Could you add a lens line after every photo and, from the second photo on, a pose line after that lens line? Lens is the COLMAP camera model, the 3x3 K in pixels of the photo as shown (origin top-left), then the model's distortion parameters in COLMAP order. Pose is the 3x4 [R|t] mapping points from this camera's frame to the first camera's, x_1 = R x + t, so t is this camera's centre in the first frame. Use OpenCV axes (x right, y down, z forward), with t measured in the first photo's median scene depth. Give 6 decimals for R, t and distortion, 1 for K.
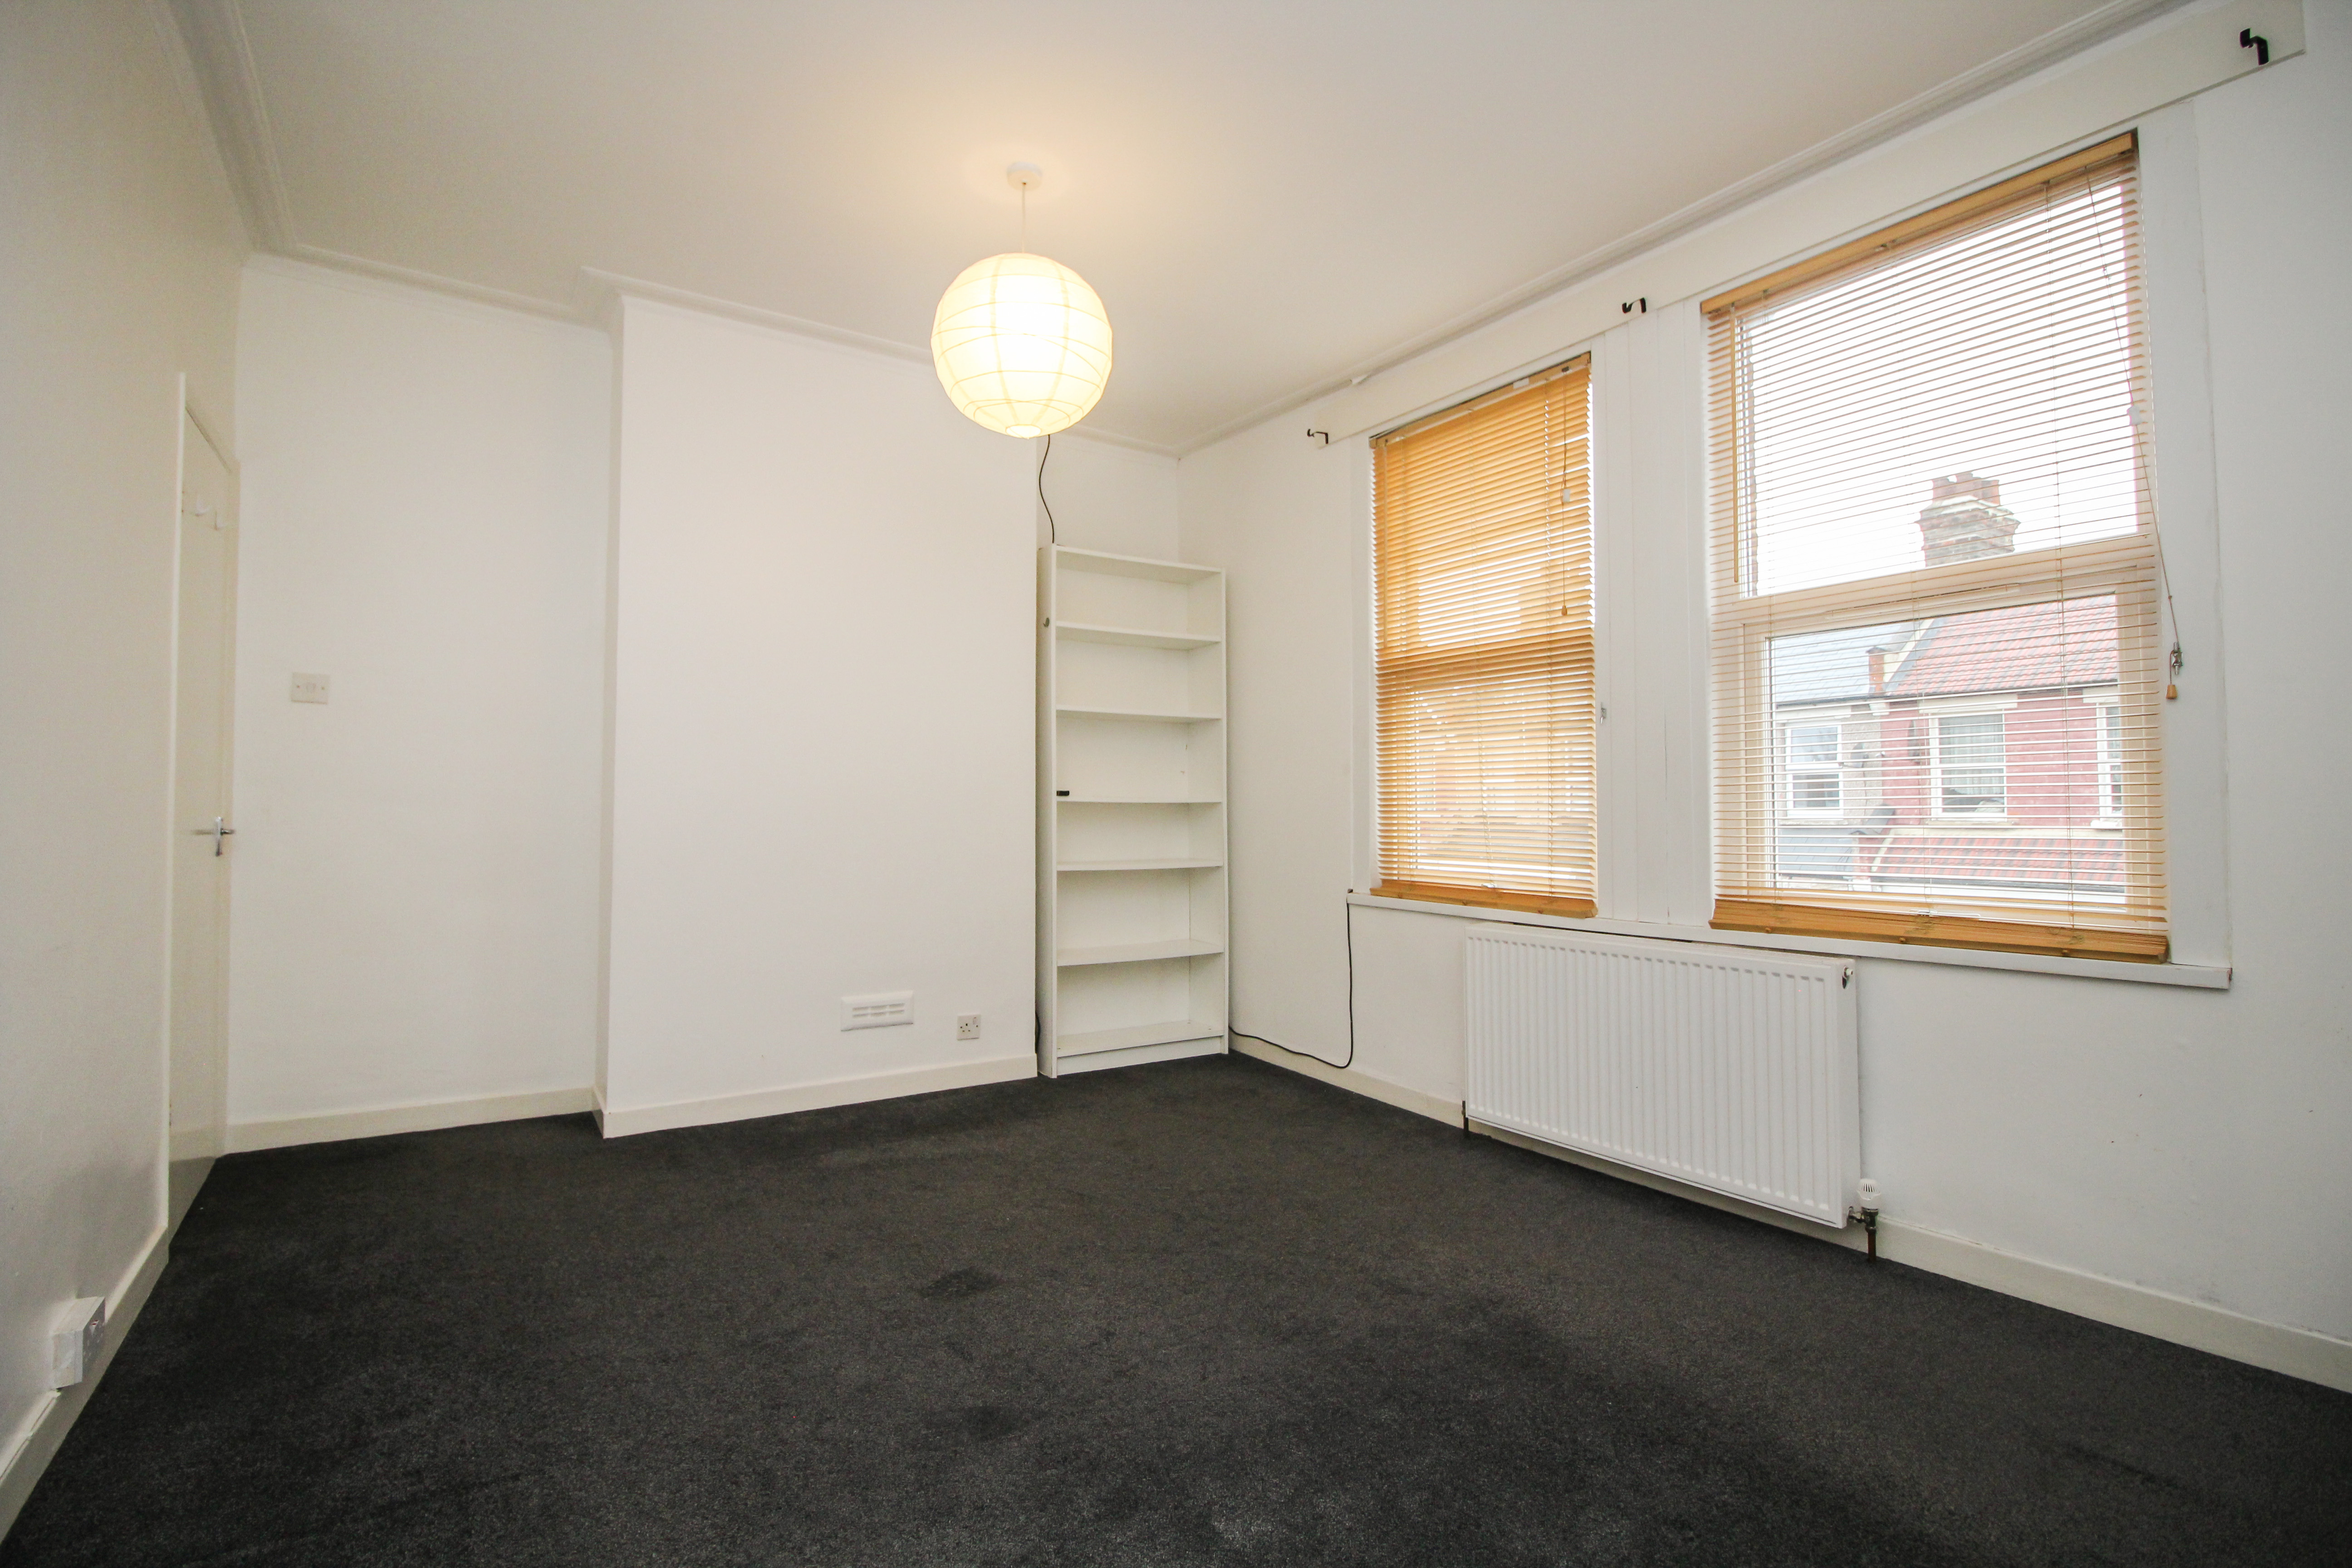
lens RADIAL K [[1103.9, 0, 1165.9], [0, 1103.9, 776.7], [0, 0, 1]] dist [-0.001895, -0.000672]
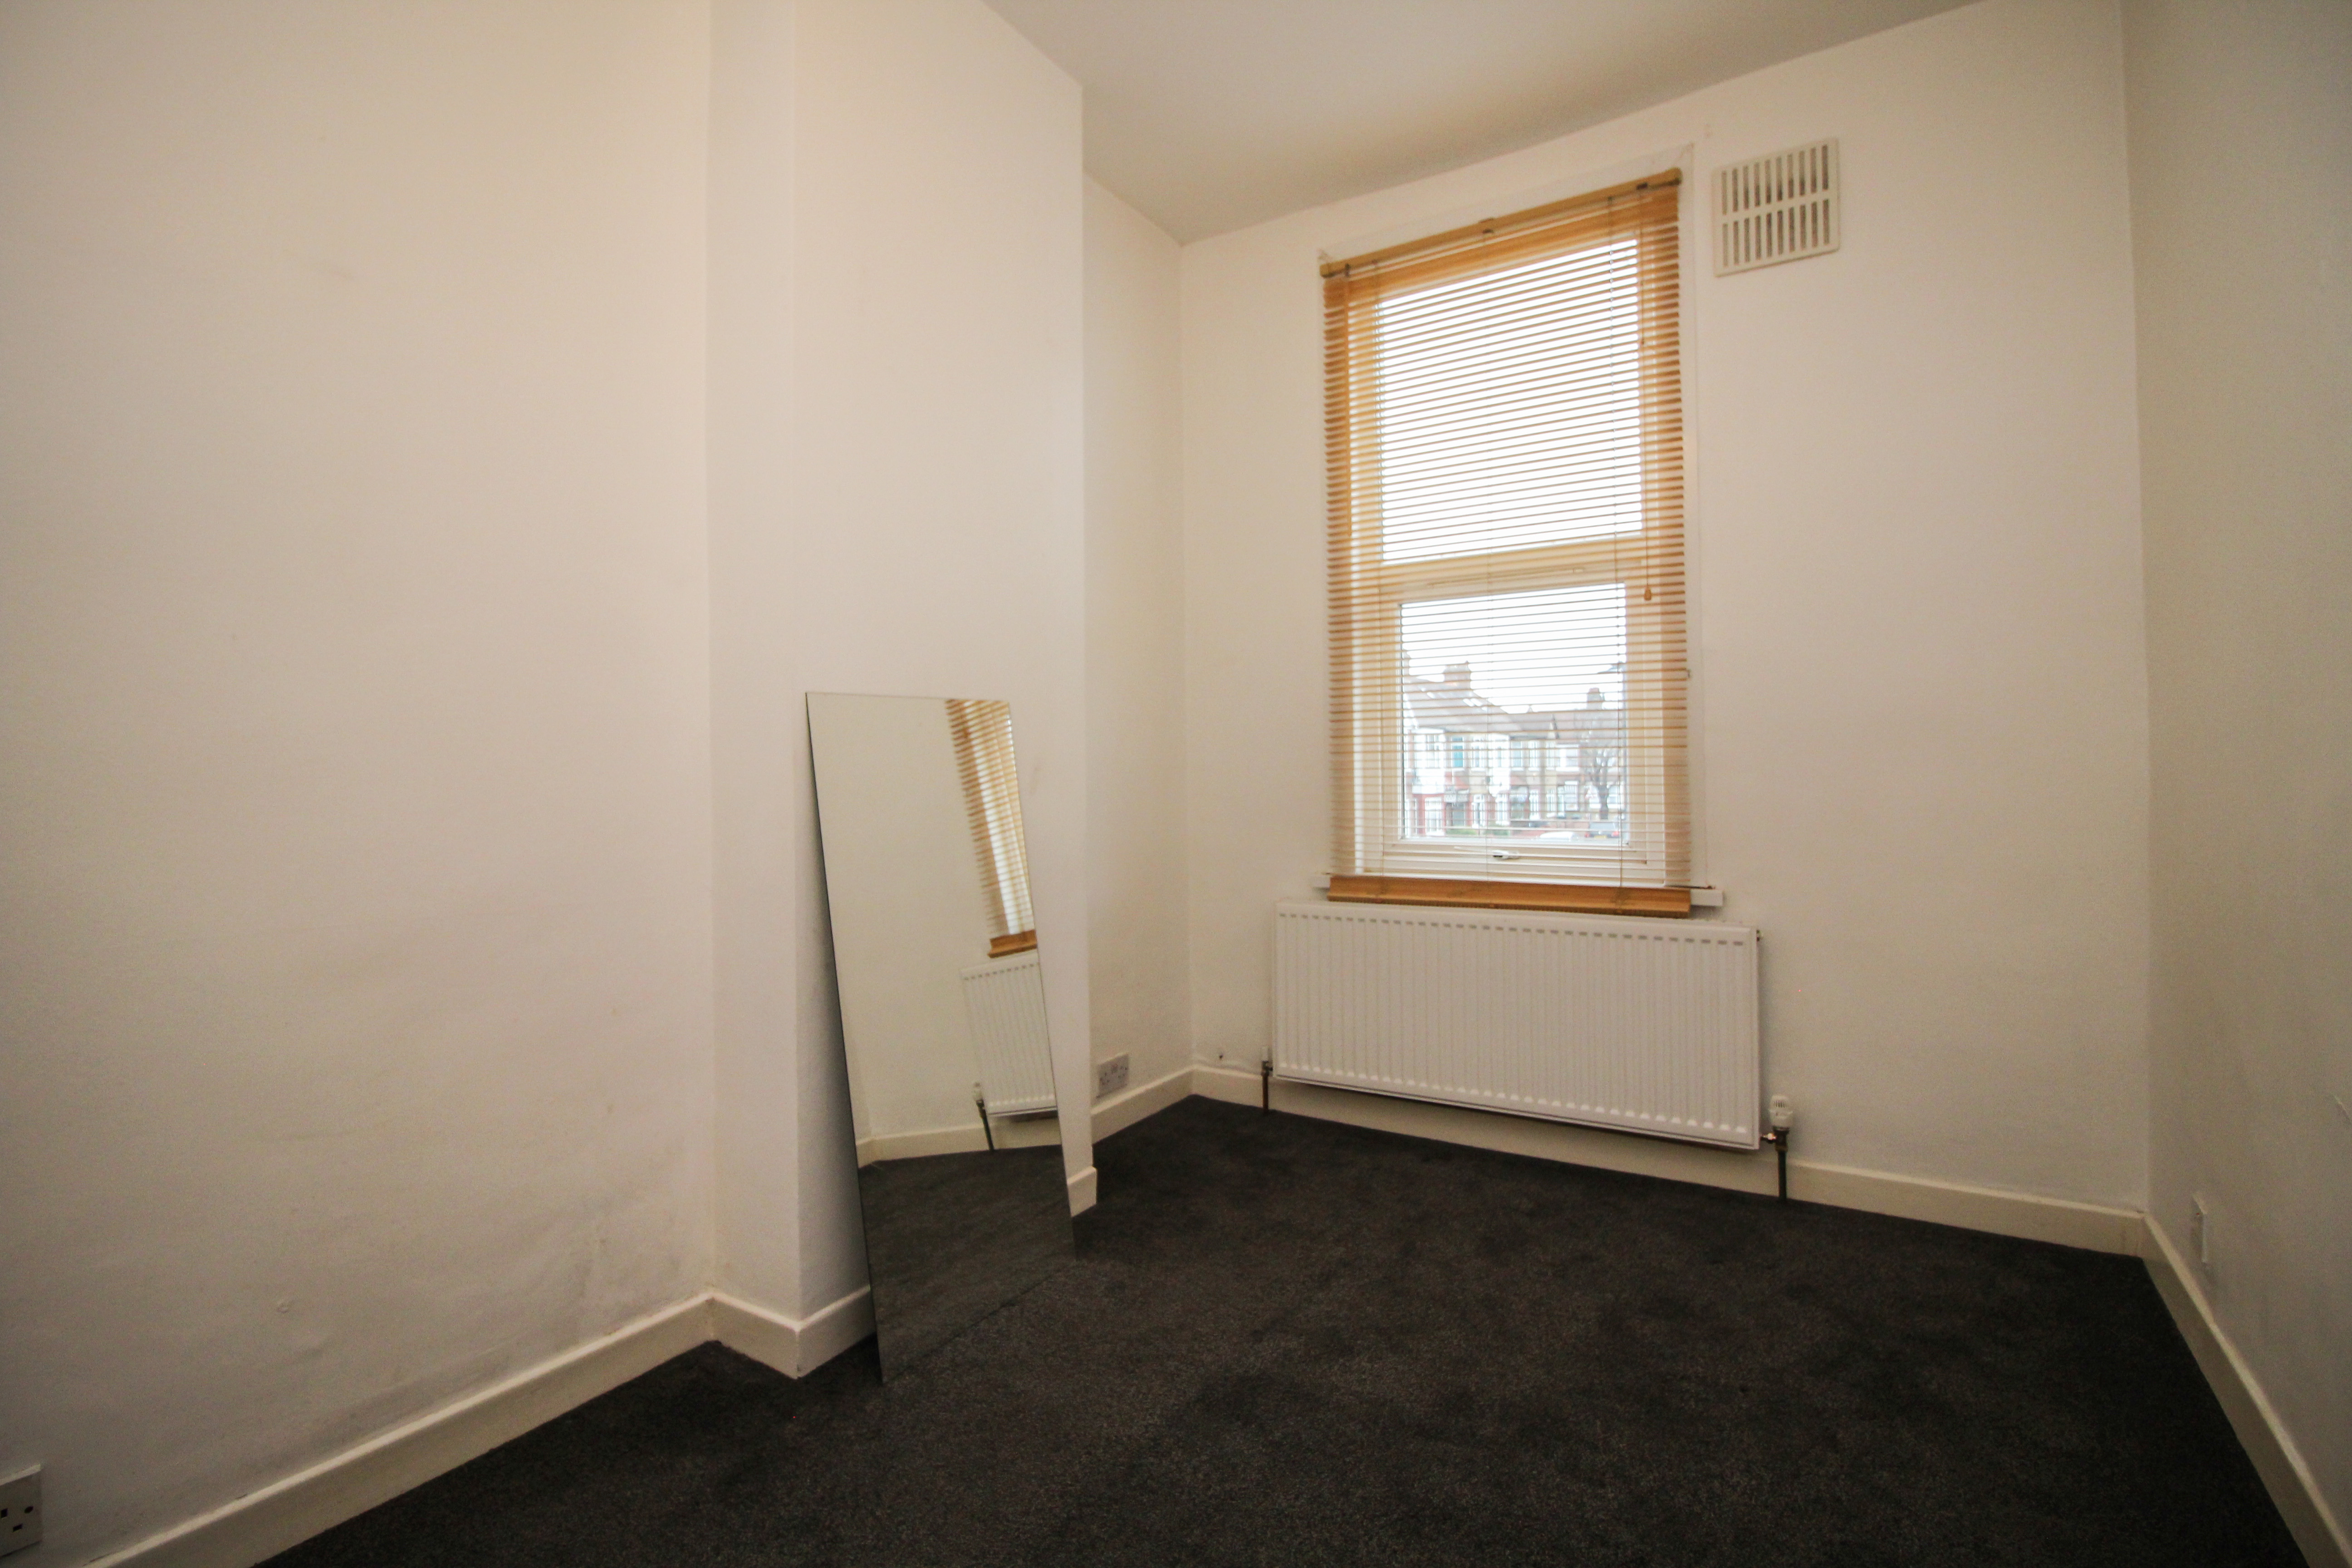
lens RADIAL K [[1106.0, 0, 1176.0], [0, 1106.0, 784.0], [0, 0, 1]] dist [0.000418, -0.000065]
pose [[0.901005, -0.008143, 0.433732, -0.108933], [-0.006197, 0.999480, 0.031637, 0.014428], [-0.433764, -0.031192, 0.900486, 0.143362]]
